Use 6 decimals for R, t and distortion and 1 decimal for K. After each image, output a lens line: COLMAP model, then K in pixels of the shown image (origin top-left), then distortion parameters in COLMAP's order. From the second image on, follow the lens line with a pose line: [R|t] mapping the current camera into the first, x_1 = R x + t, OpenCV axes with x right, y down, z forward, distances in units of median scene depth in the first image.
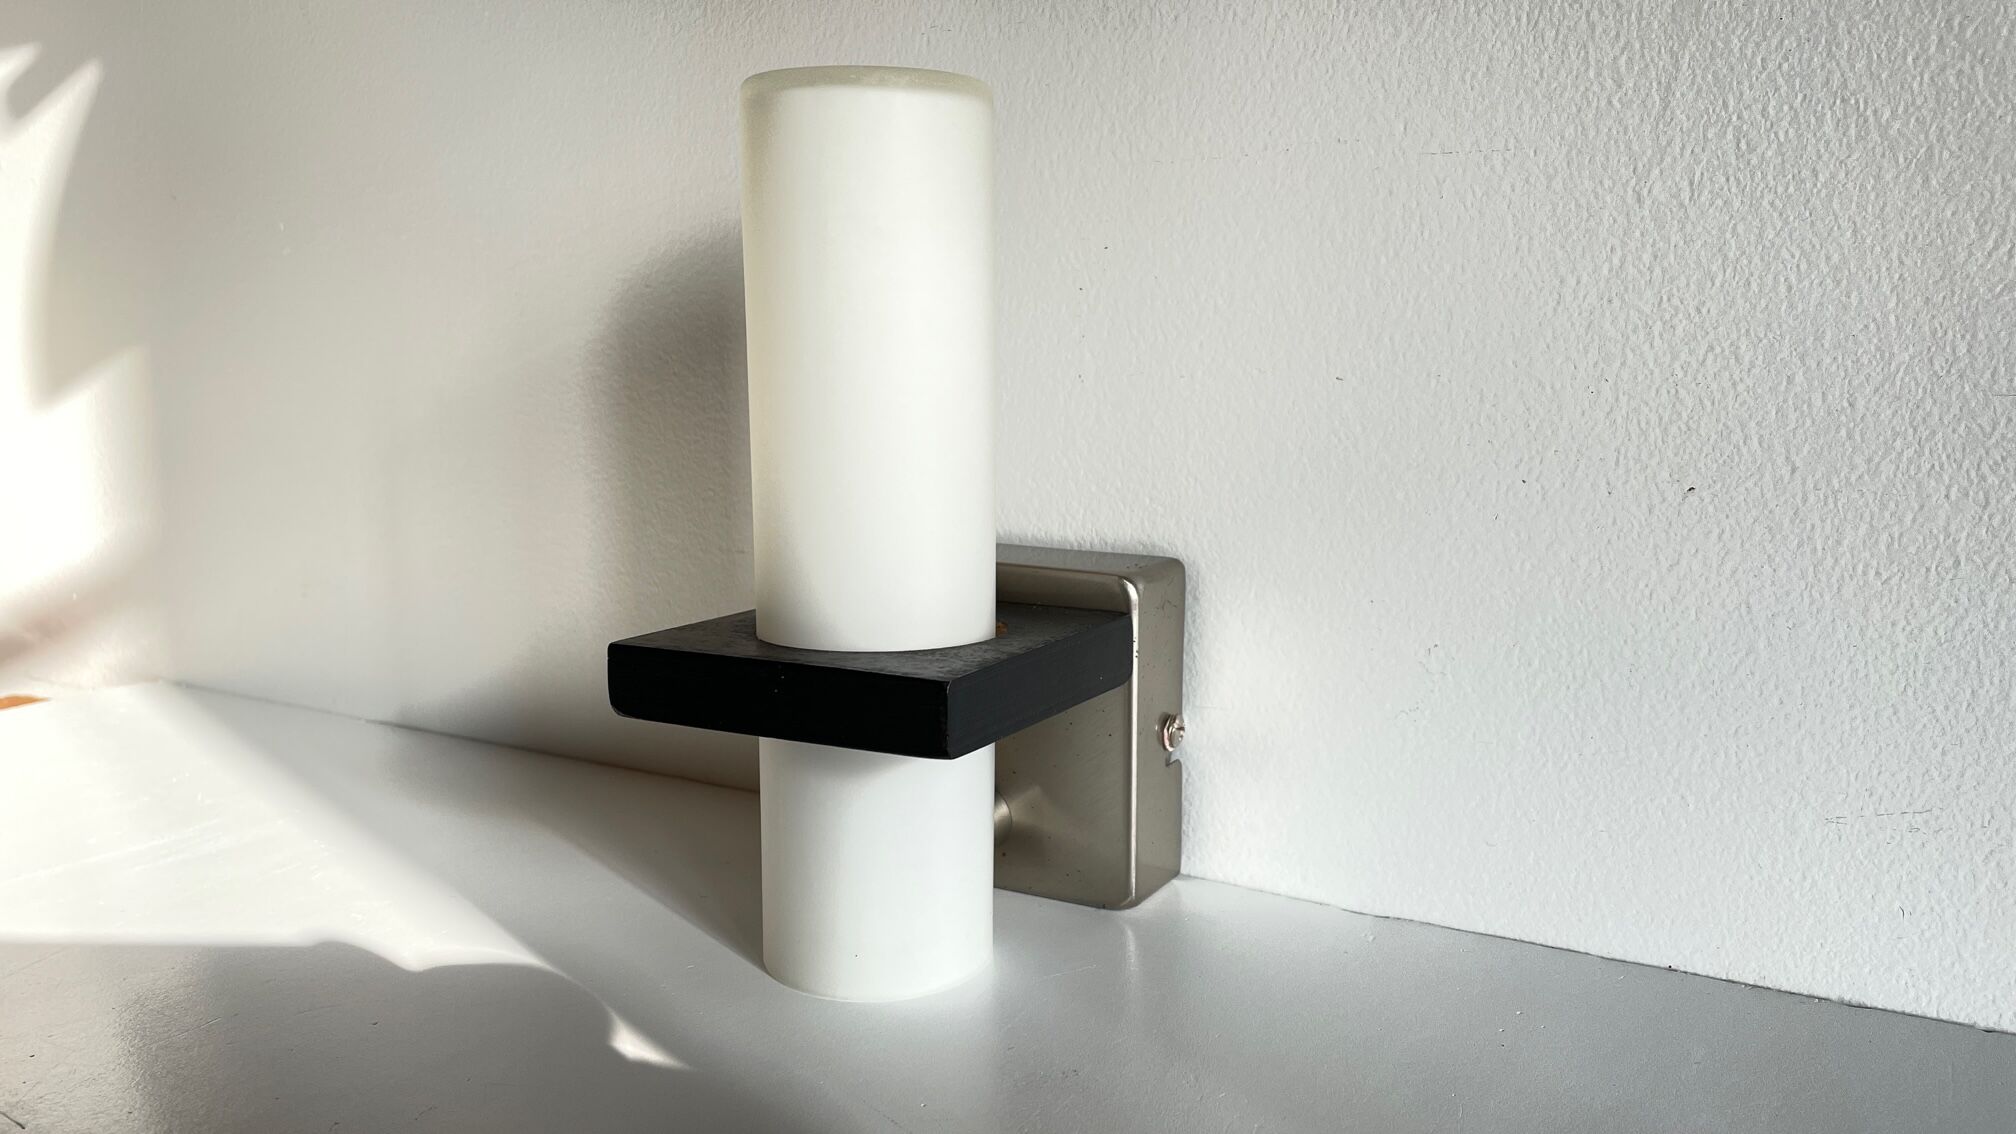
lens RADIAL K [[1507.1, 0, 1012.0], [0, 1507.1, 558.3], [0, 0, 1]] dist [0.026000, -0.074543]
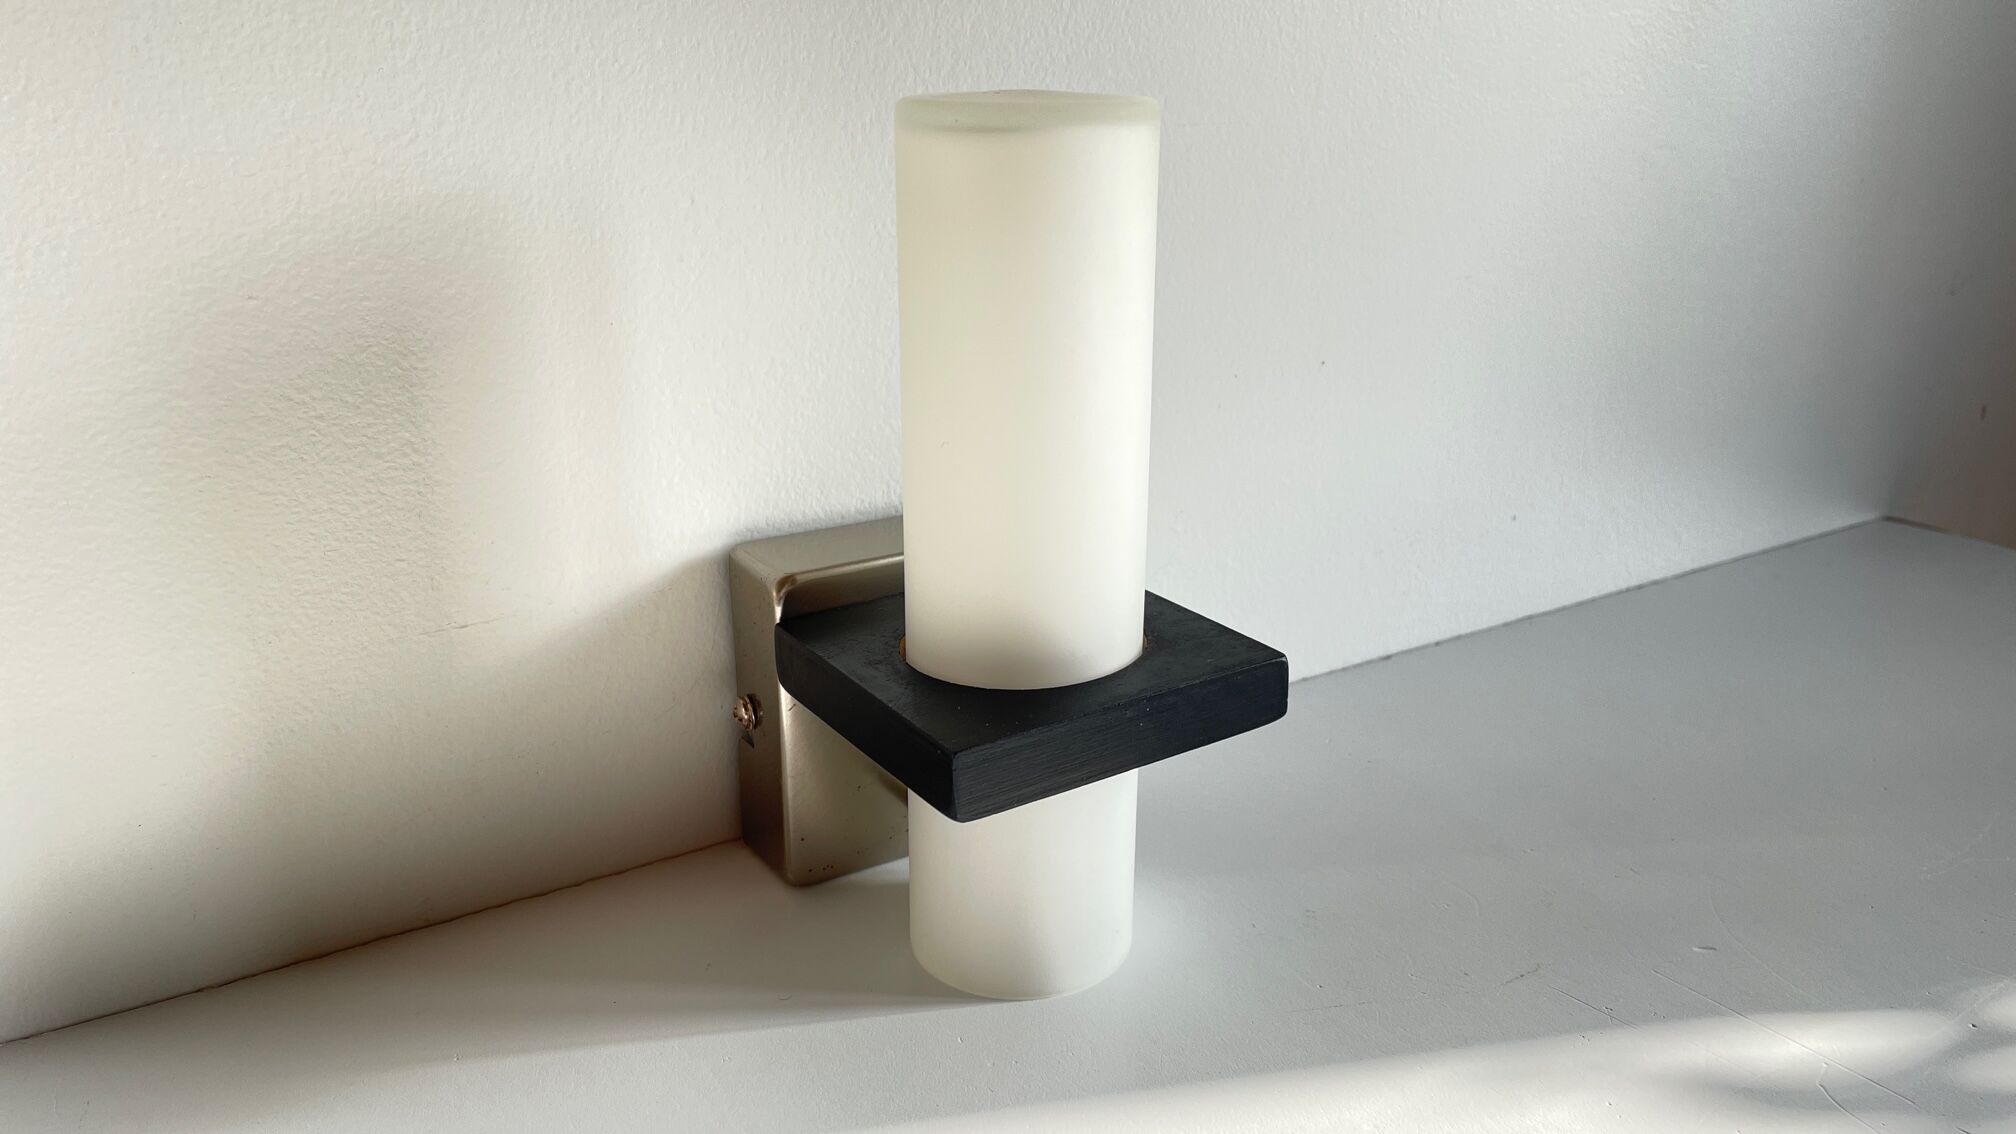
lens RADIAL K [[1507.1, 0, 1006.4], [0, 1507.1, 585.9], [0, 0, 1]] dist [0.026000, -0.074543]
pose [[0.485176, -0.301593, 0.820760, -0.869083], [0.141149, 0.953339, 0.266872, -0.246405], [-0.862949, -0.013630, 0.505107, 0.475246]]
